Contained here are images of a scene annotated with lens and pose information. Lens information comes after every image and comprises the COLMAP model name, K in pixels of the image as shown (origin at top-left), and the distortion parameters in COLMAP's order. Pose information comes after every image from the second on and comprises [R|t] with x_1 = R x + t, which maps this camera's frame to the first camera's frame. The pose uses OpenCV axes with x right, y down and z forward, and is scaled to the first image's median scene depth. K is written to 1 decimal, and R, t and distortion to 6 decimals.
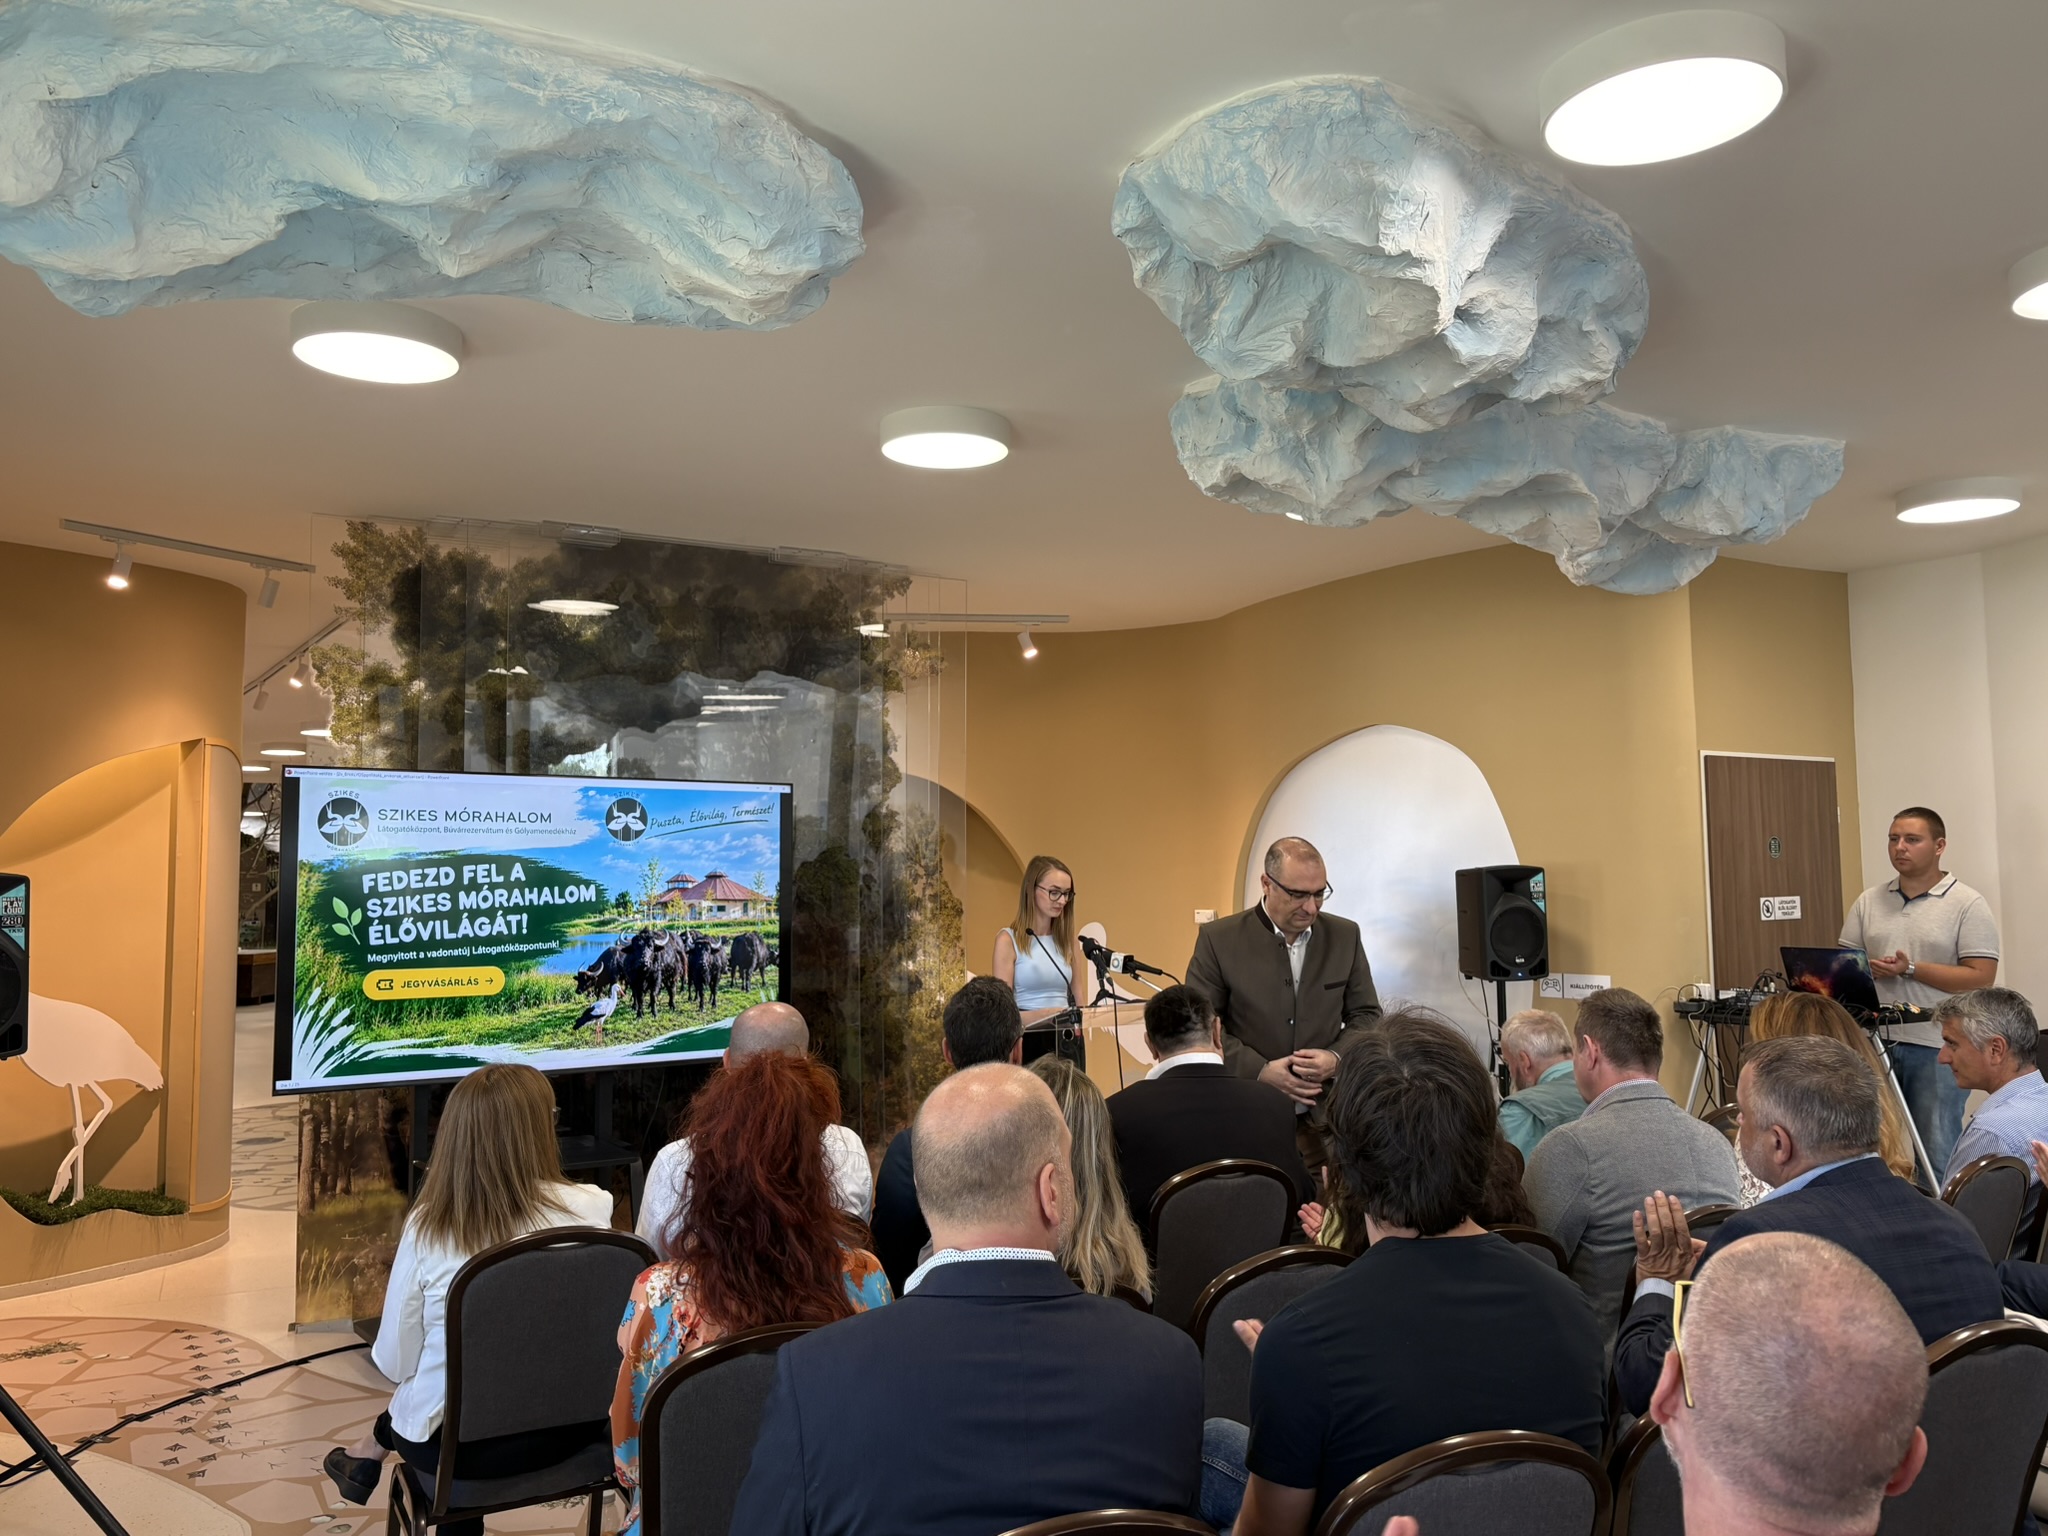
lens RADIAL K [[1612.5, 0, 1029.1], [0, 1612.5, 757.9], [0, 0, 1]] dist [0.039962, -0.053548]
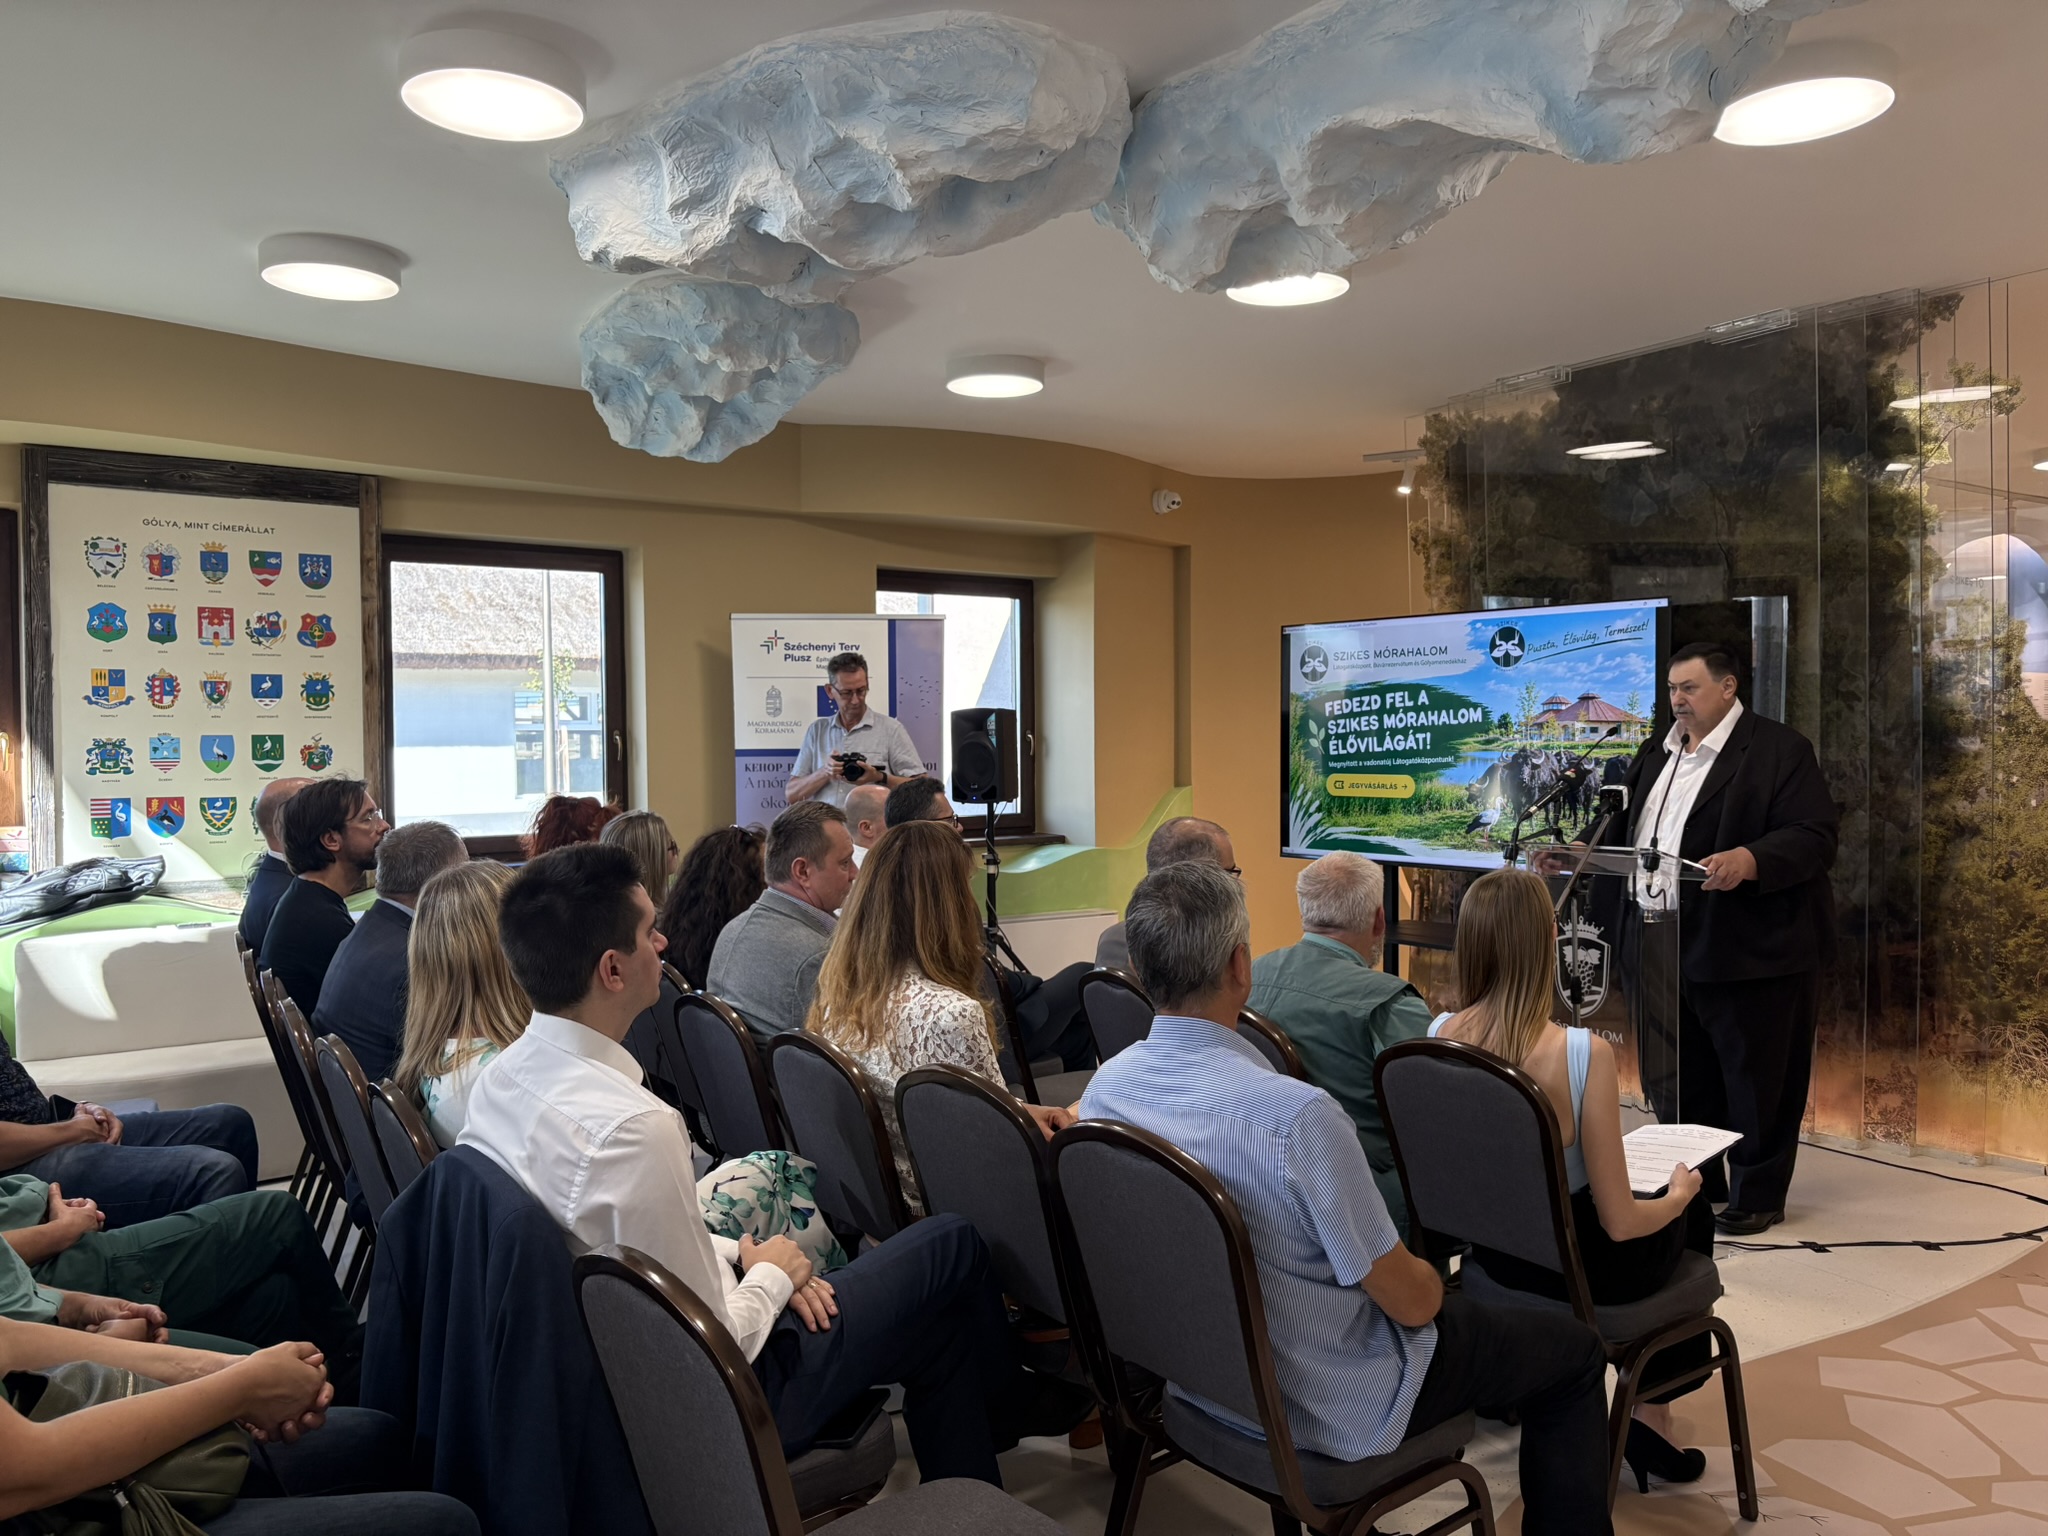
lens RADIAL K [[1575.7, 0, 1029.1], [0, 1575.7, 772.4], [0, 0, 1]] dist [0.082815, -0.122198]
pose [[0.055481, 0.031789, -0.997954, 0.810026], [0.087355, 0.995506, 0.036568, 0.055765], [0.994631, -0.089205, 0.052455, 0.628193]]
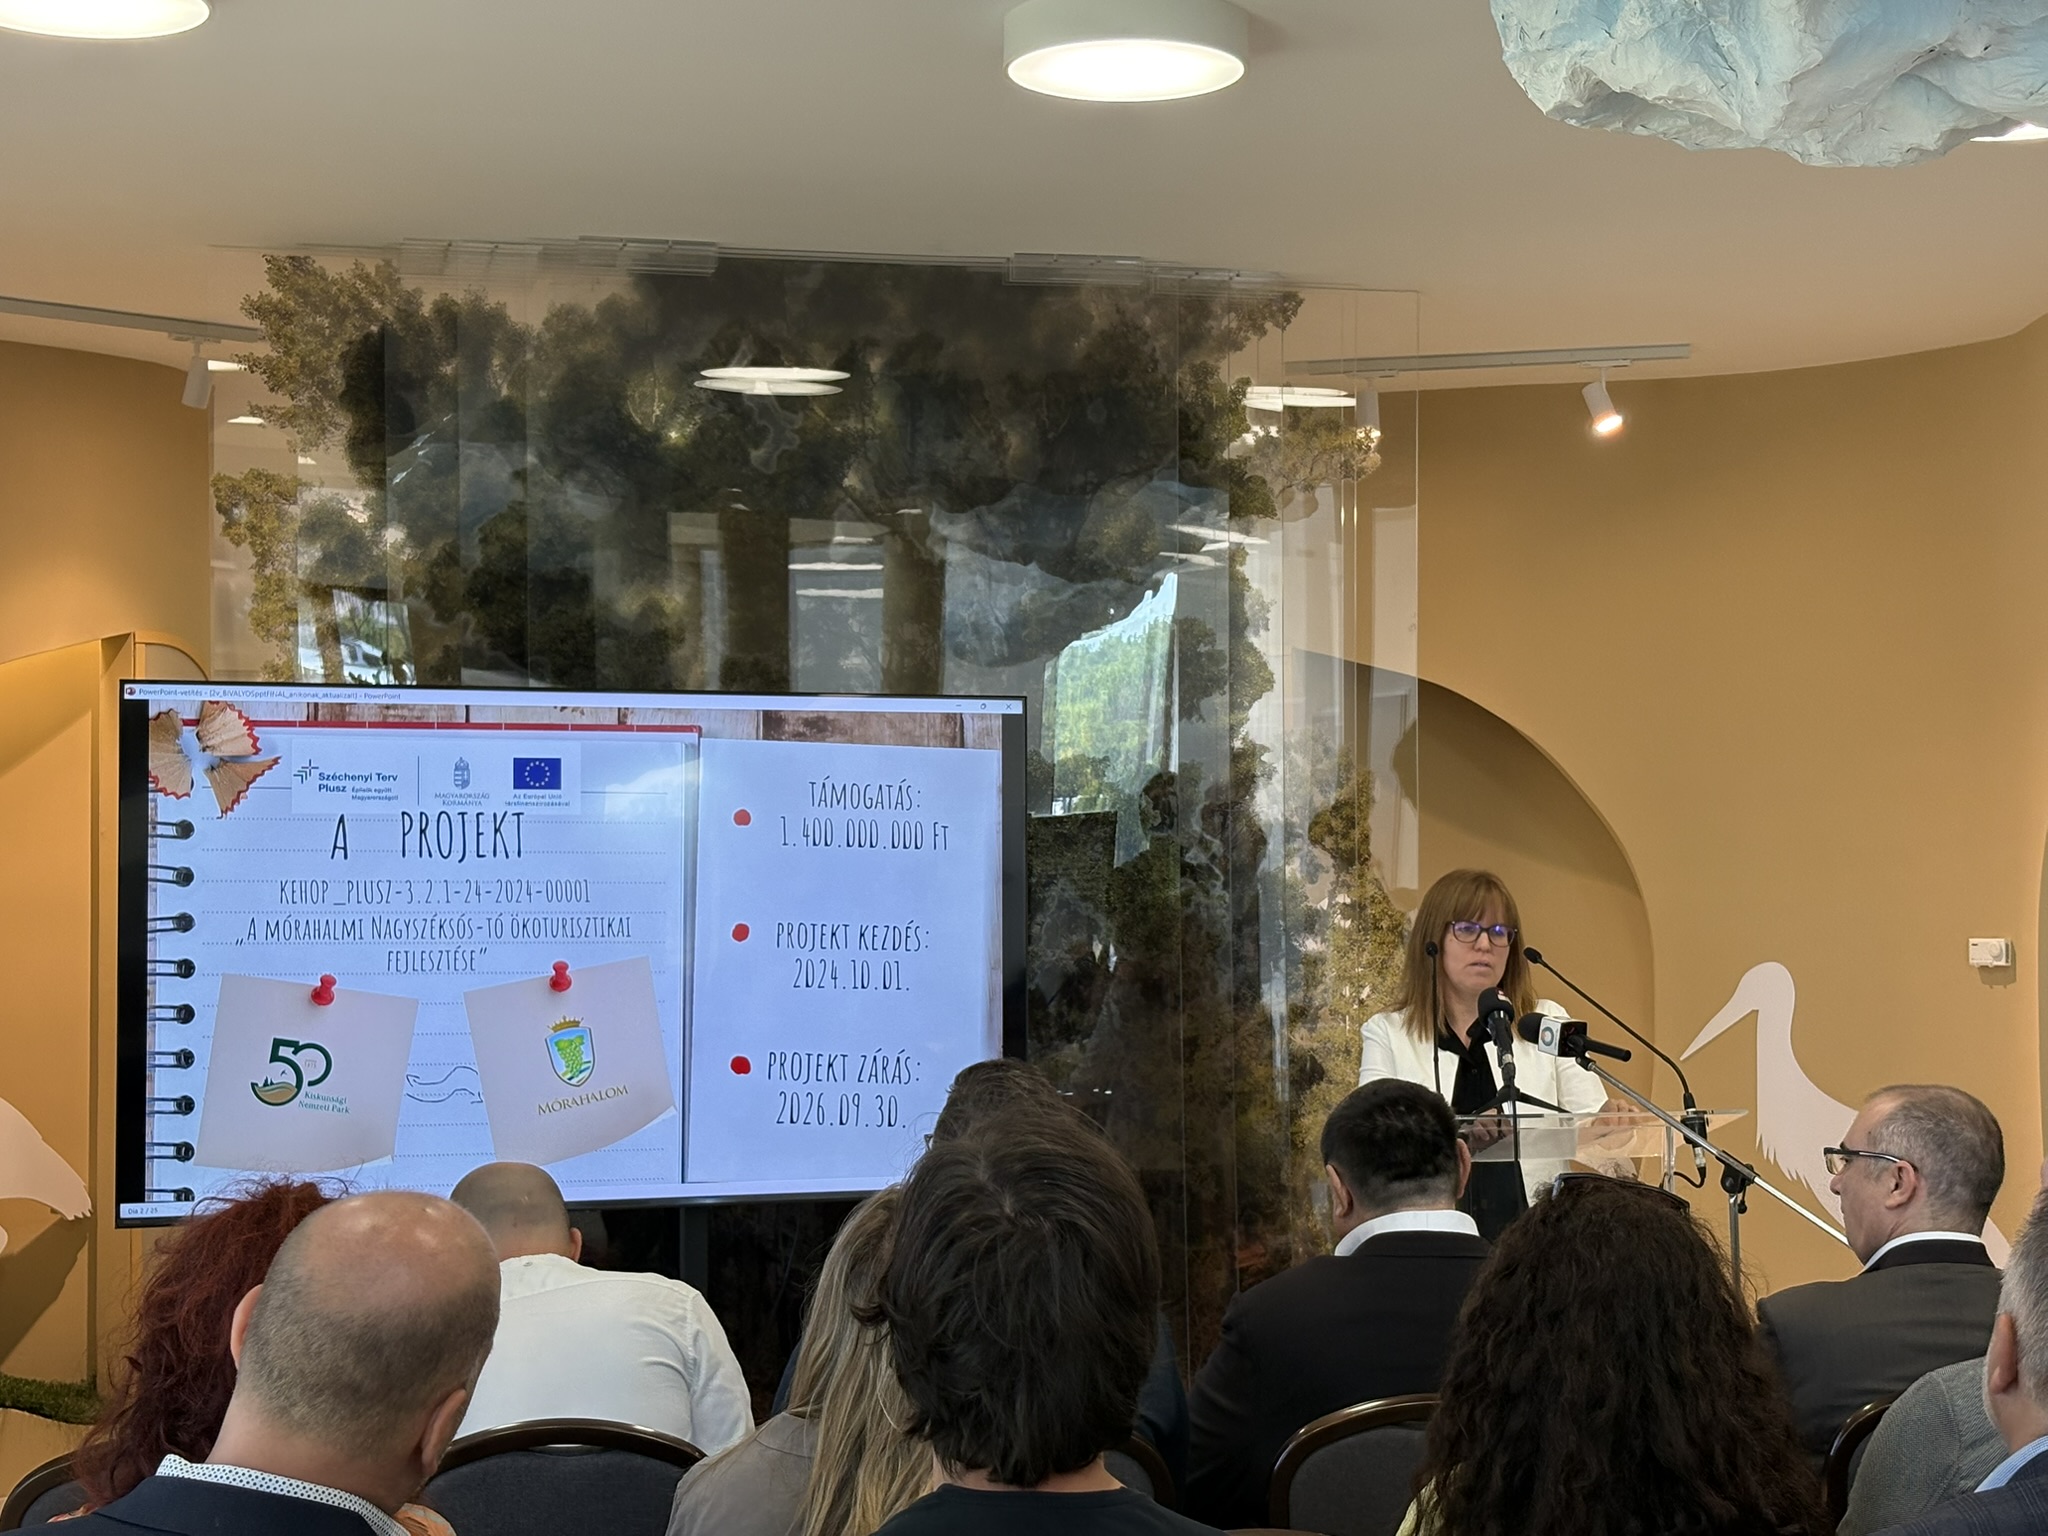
lens RADIAL K [[3173.2, 0, 1037.7], [0, 3173.2, 781.5], [0, 0, 1]] dist [0.113424, 0.000000]
pose [[0.950952, -0.005735, -0.309285, 0.203145], [0.020715, 0.998764, 0.045172, -0.004004], [0.308644, -0.049364, 0.949896, -0.016545]]
